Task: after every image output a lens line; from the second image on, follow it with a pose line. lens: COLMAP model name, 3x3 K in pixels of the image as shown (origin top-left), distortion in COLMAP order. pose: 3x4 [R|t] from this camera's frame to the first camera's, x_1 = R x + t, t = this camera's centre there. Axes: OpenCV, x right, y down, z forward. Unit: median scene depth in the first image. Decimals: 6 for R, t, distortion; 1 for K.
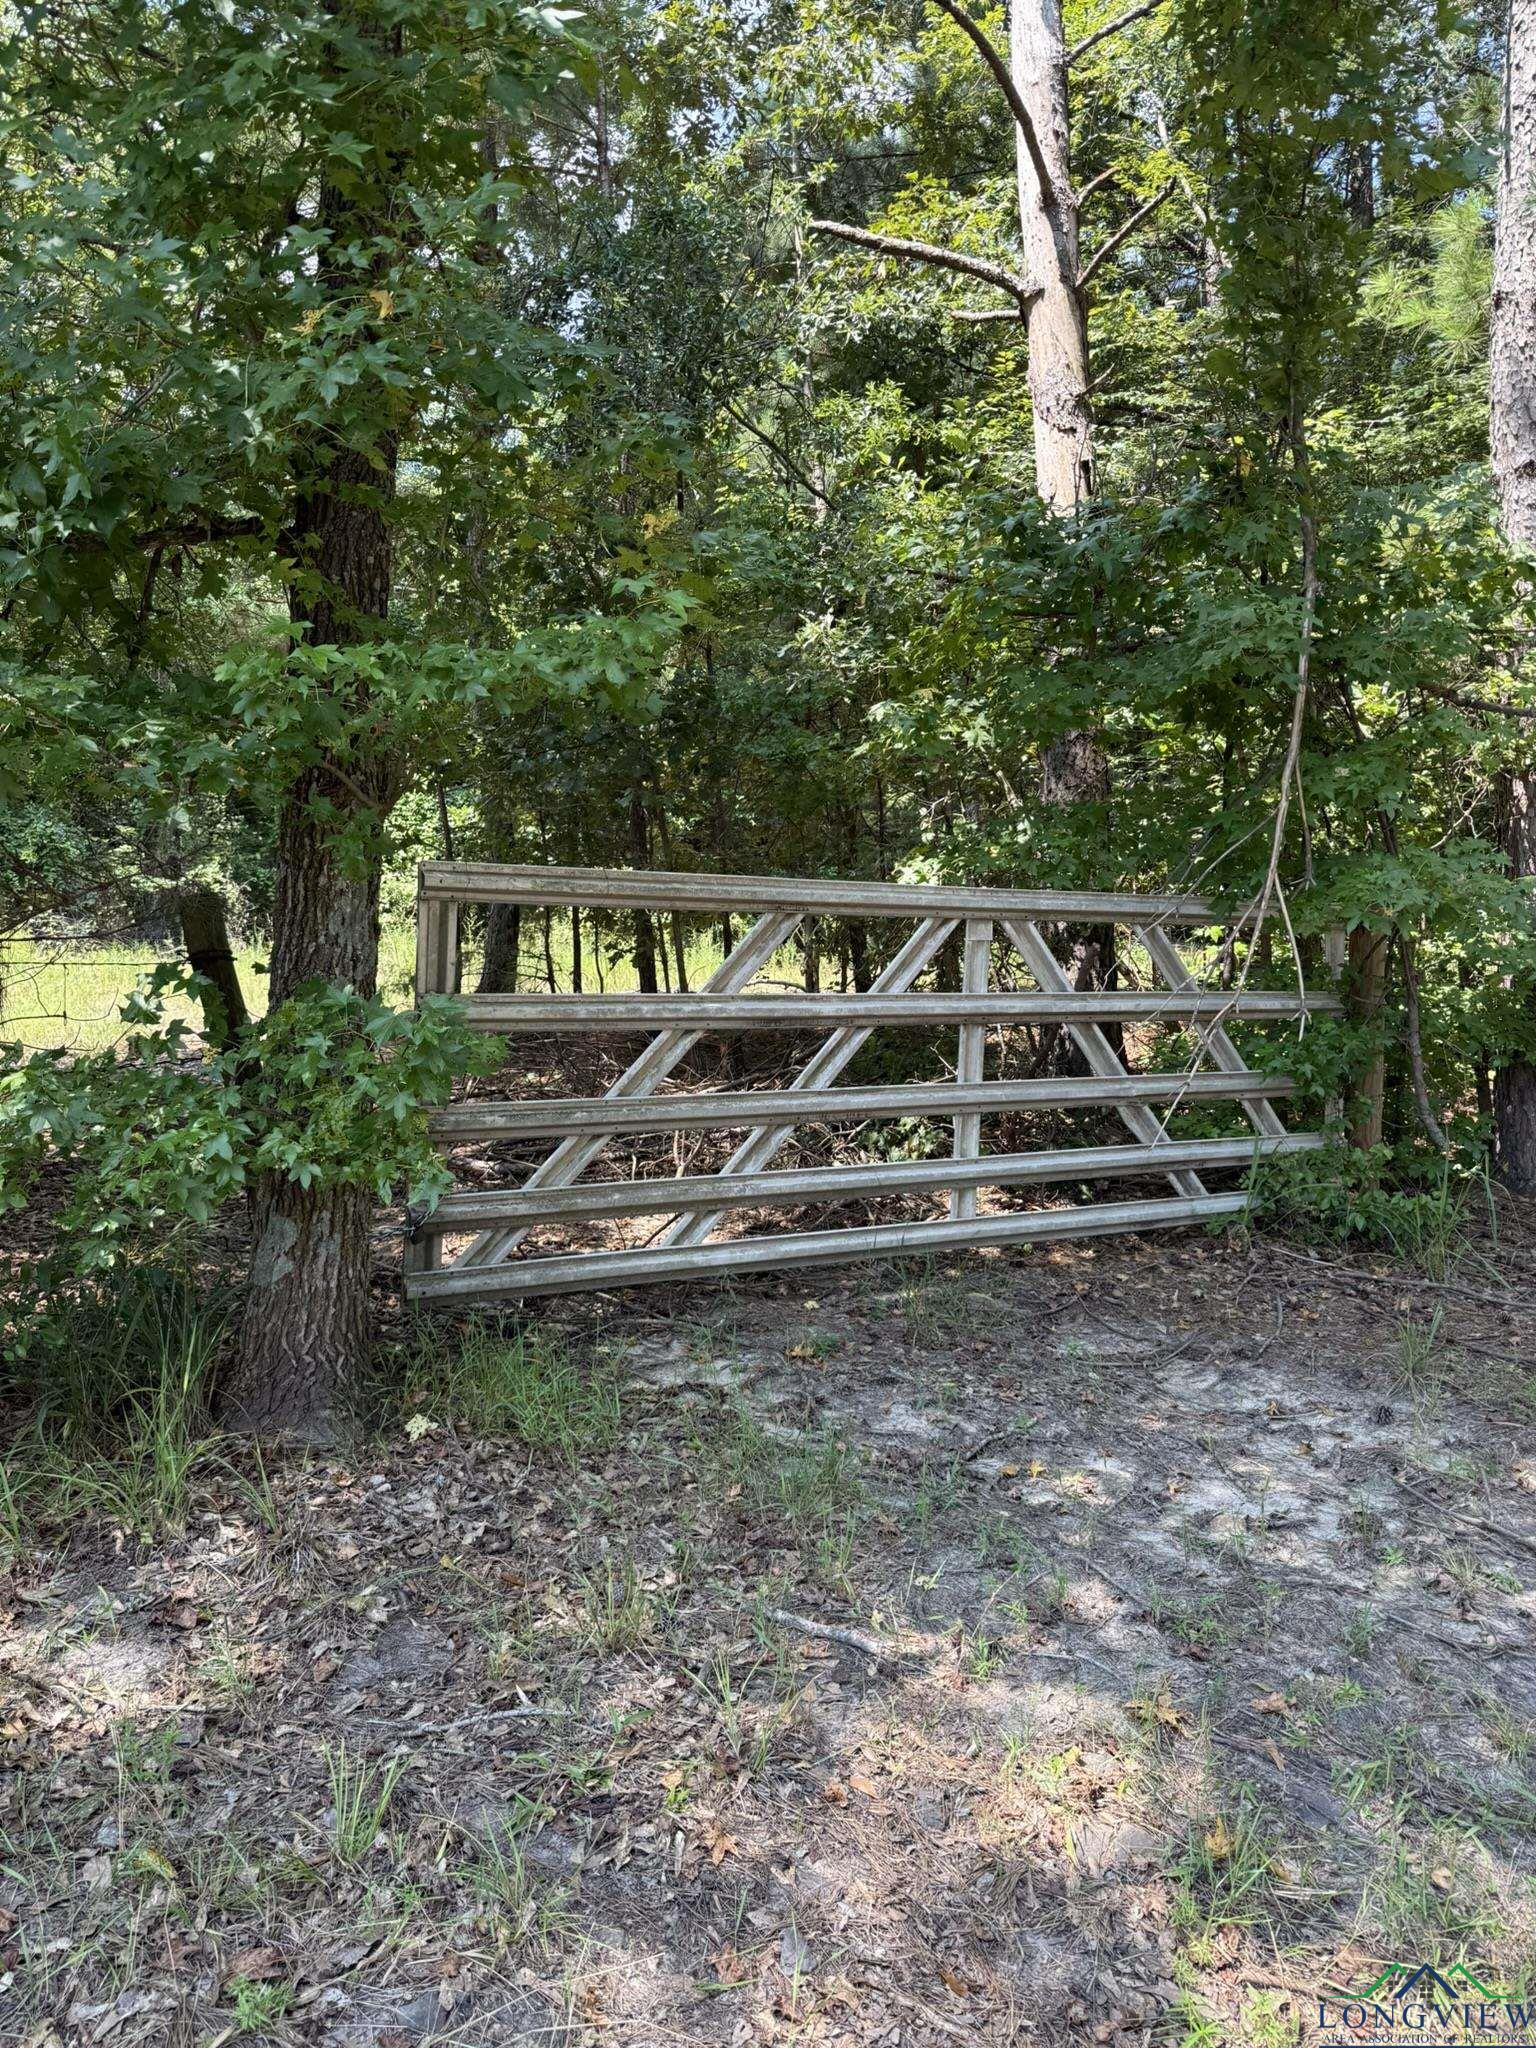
lens RADIAL K [[1433.3, 0, 769.1], [0, 1433.3, 1015.7], [0, 0, 1]] dist [0.004622, -0.002921]
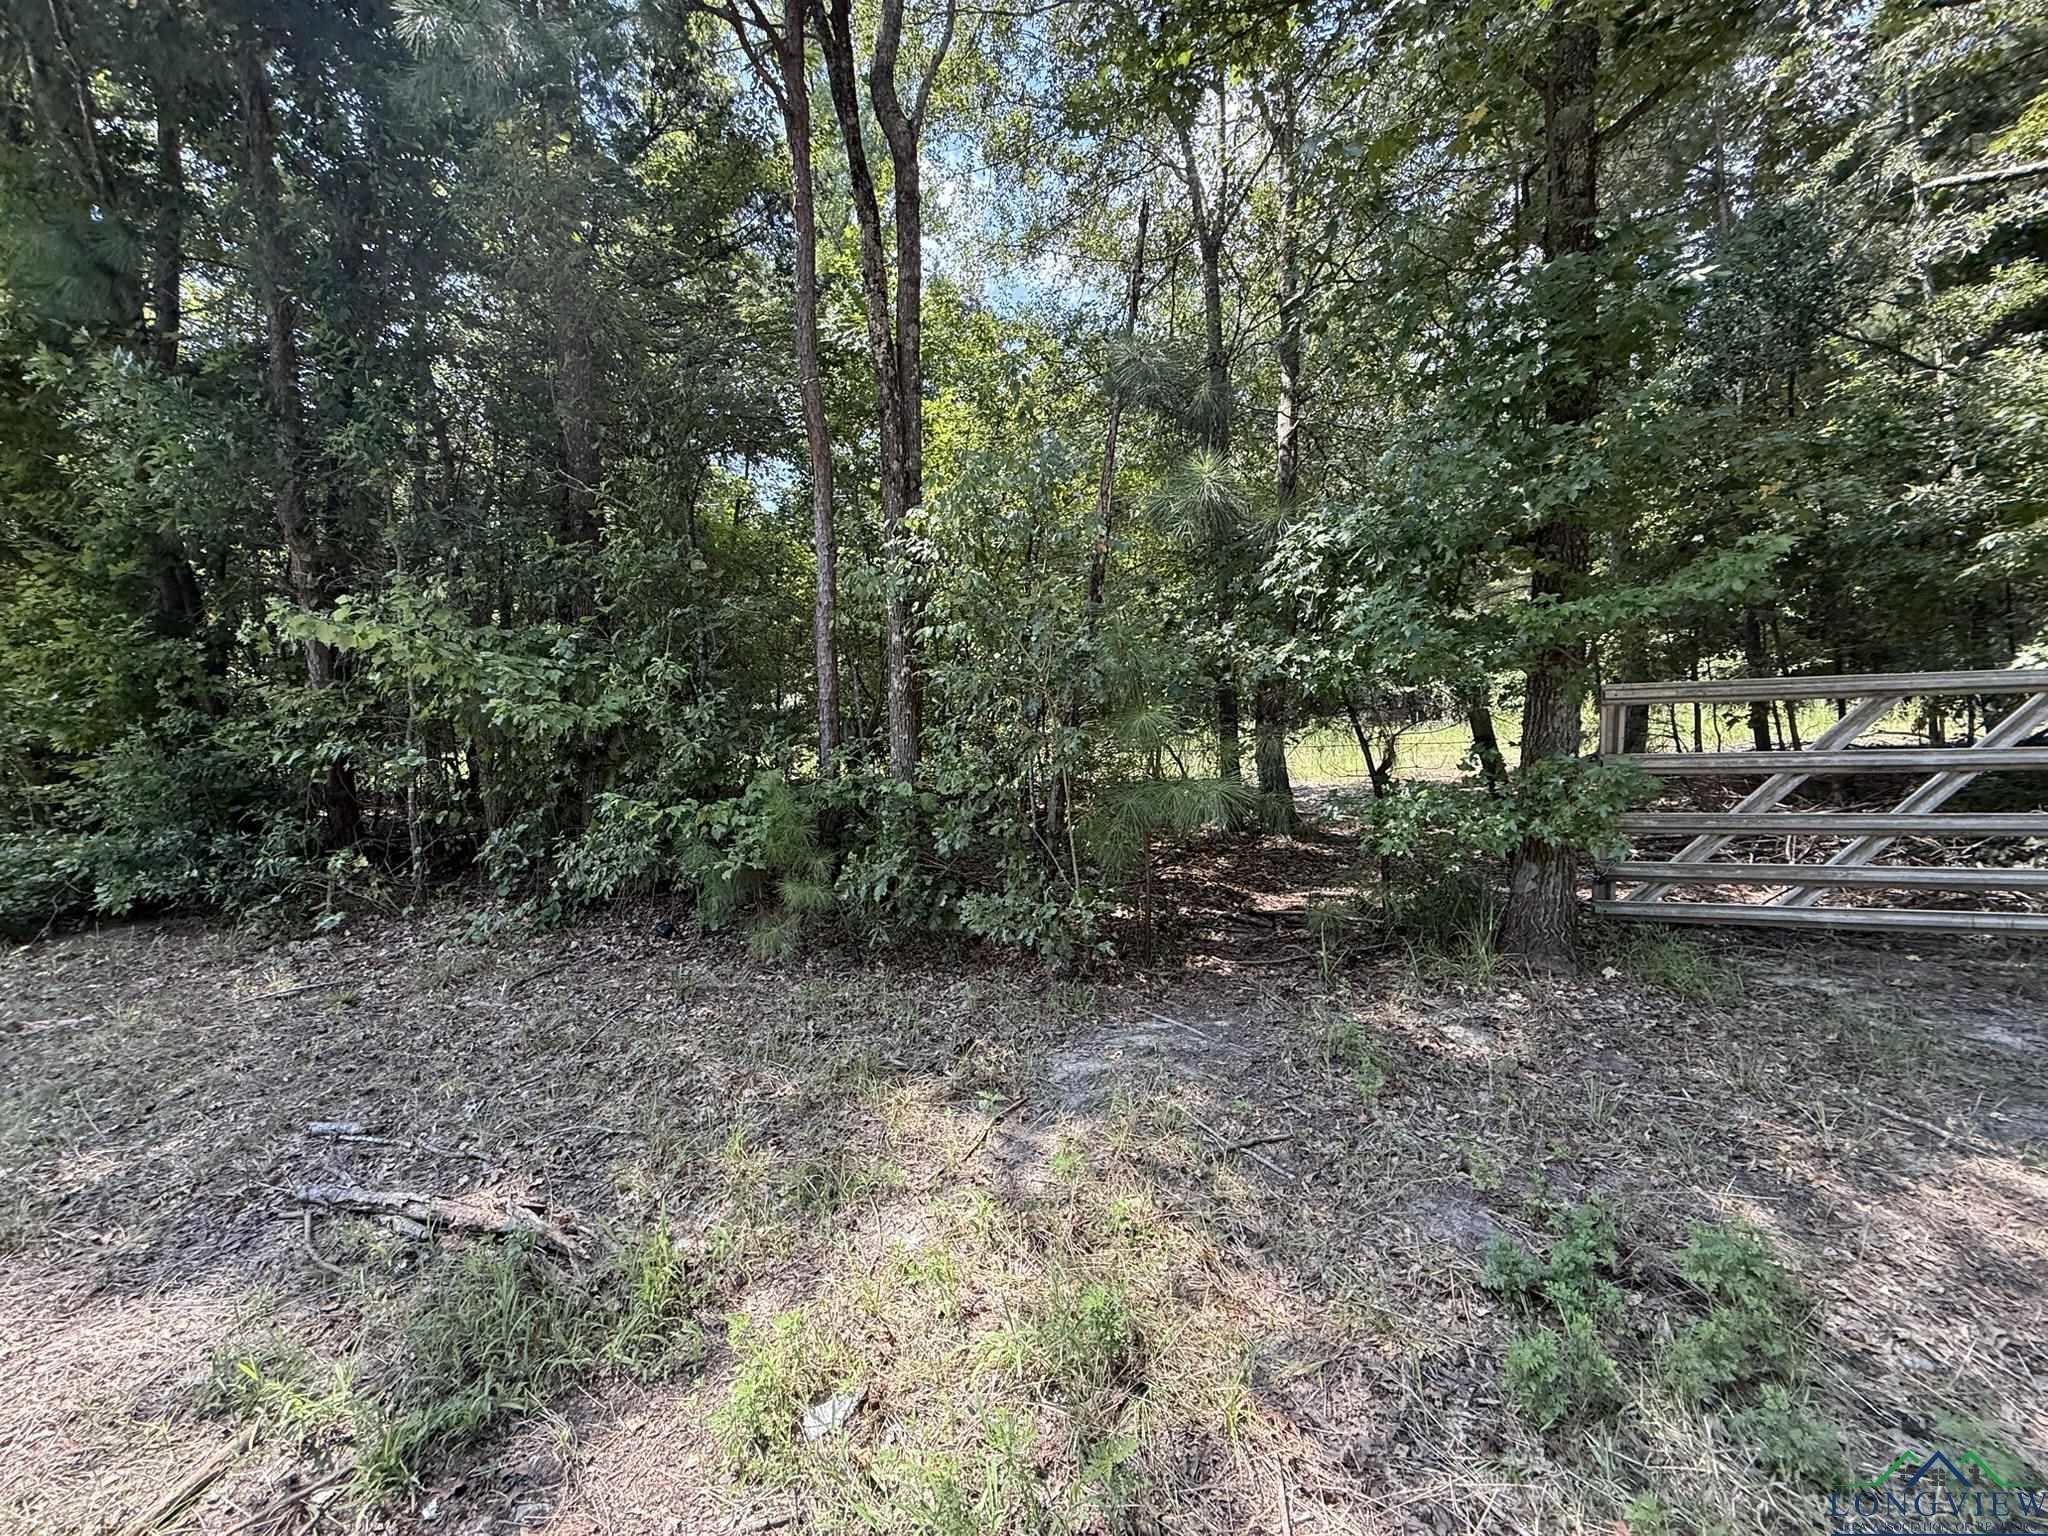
lens RADIAL K [[817.2, 0, 1017.7], [0, 817.2, 764.9], [0, 0, 1]] dist [0.004064, -0.000038]
pose [[0.681900, -0.003508, -0.731437, 0.022385], [0.007803, 0.999966, 0.002479, -0.009439], [0.731404, -0.007398, 0.681905, -0.297002]]
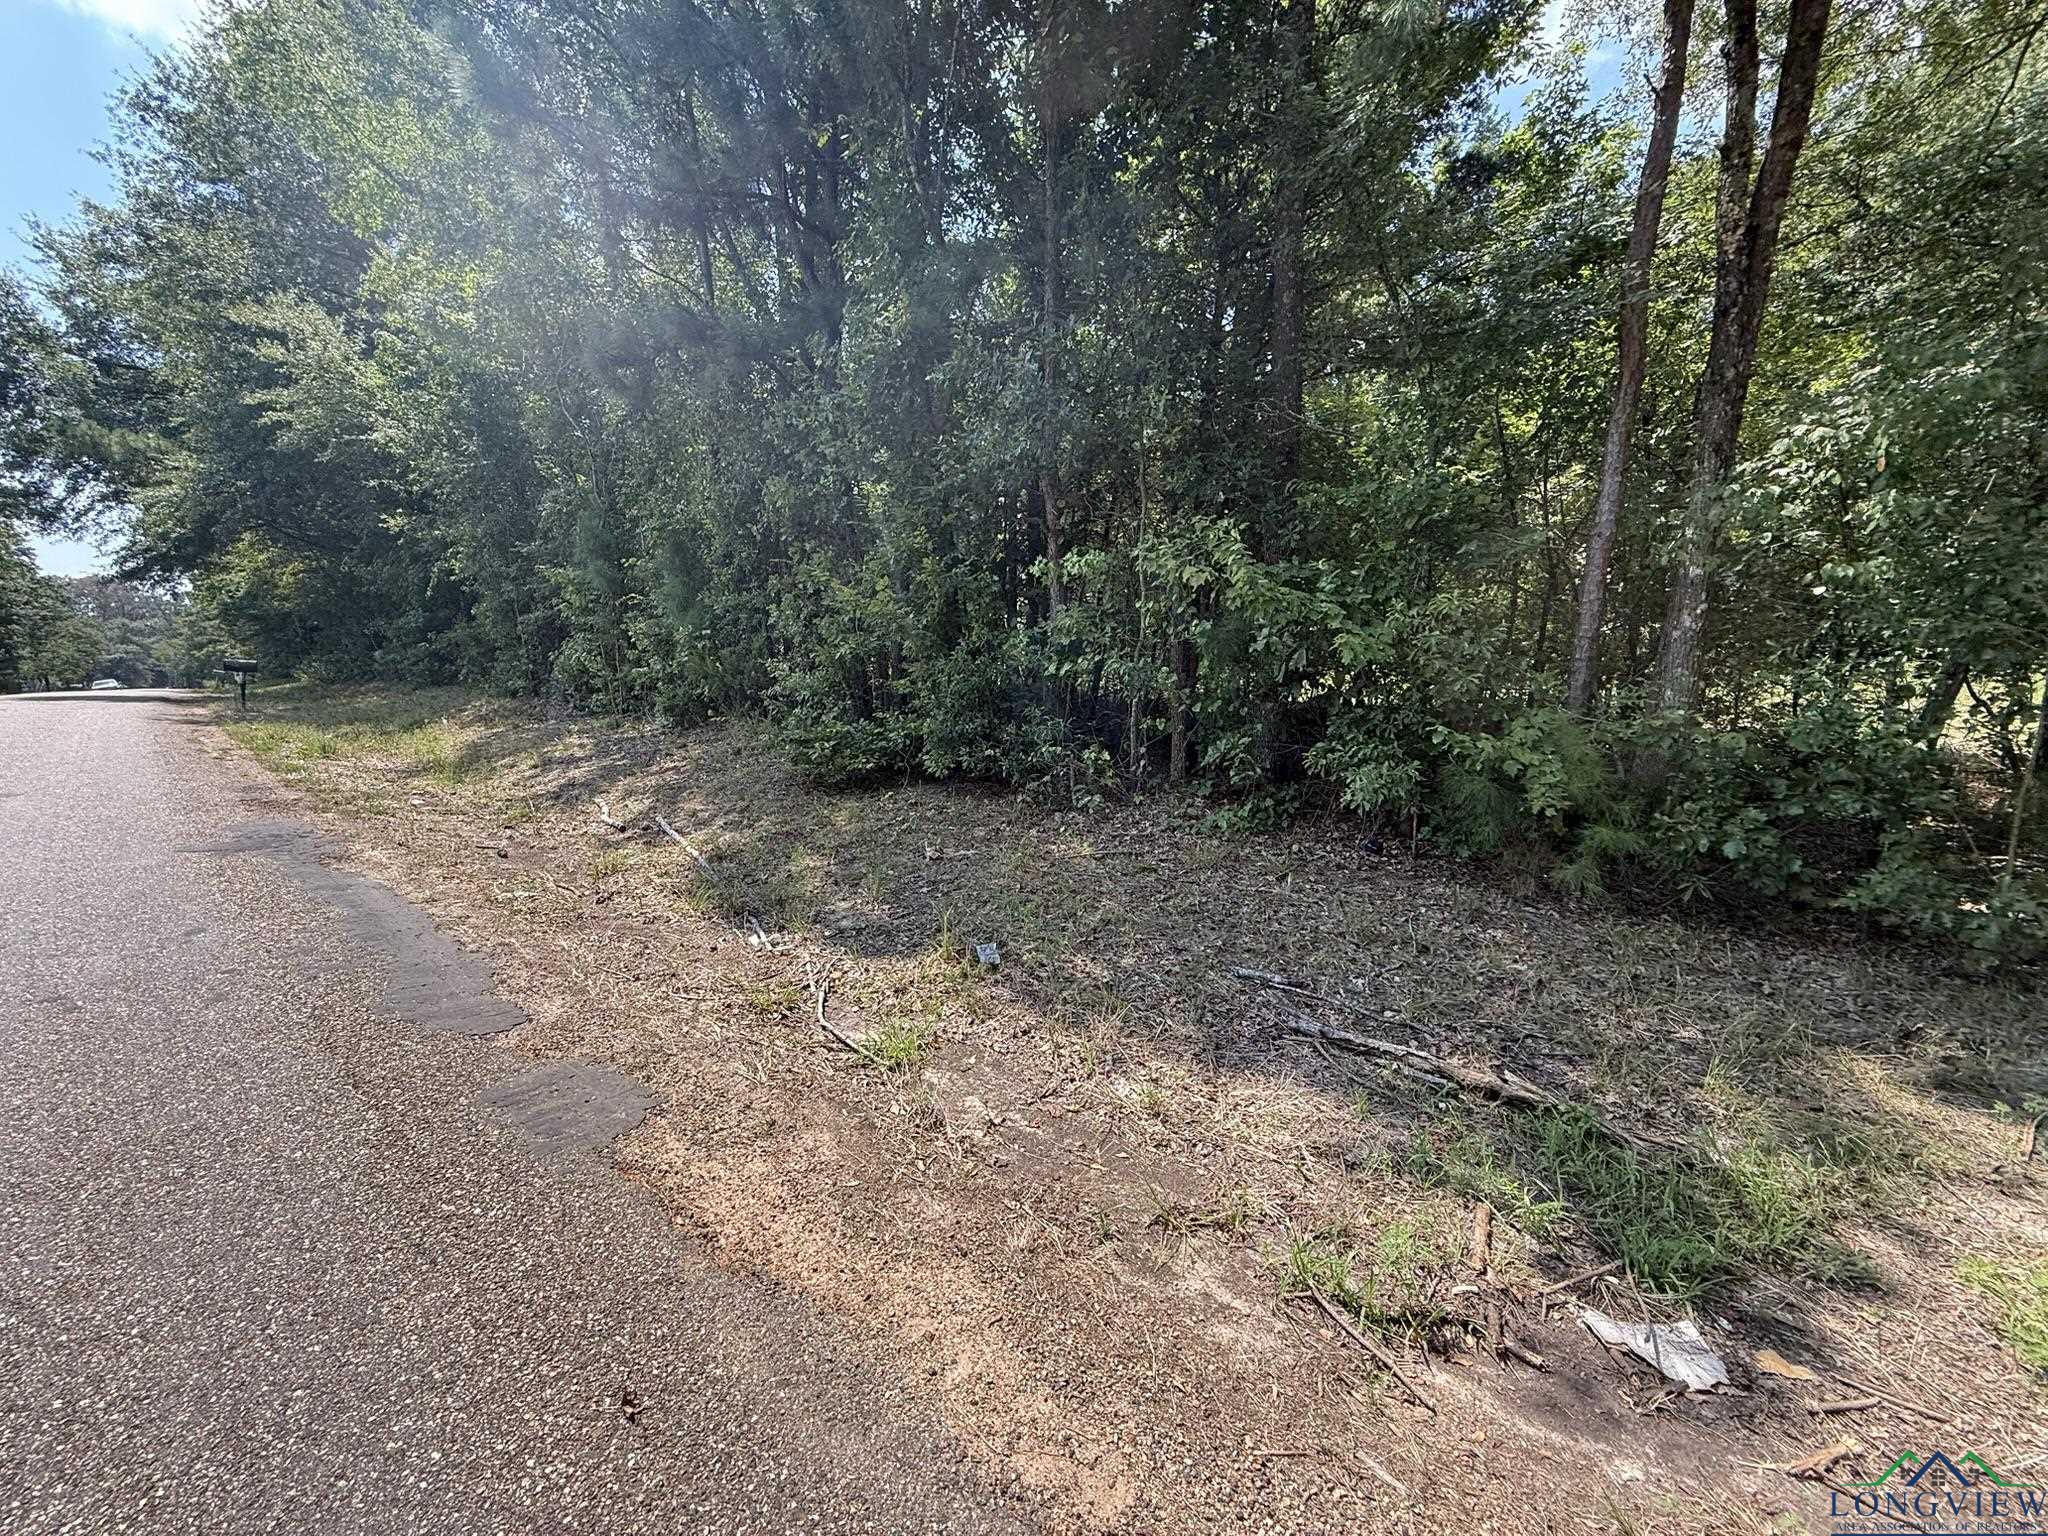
lens RADIAL K [[817.2, 0, 1016.2], [0, 817.2, 764.7], [0, 0, 1]] dist [0.004064, -0.000038]
pose [[0.282556, 0.123914, -0.951214, -0.215530], [-0.046973, 0.992219, 0.115303, -0.023644], [0.958100, 0.012102, 0.286178, -0.955838]]
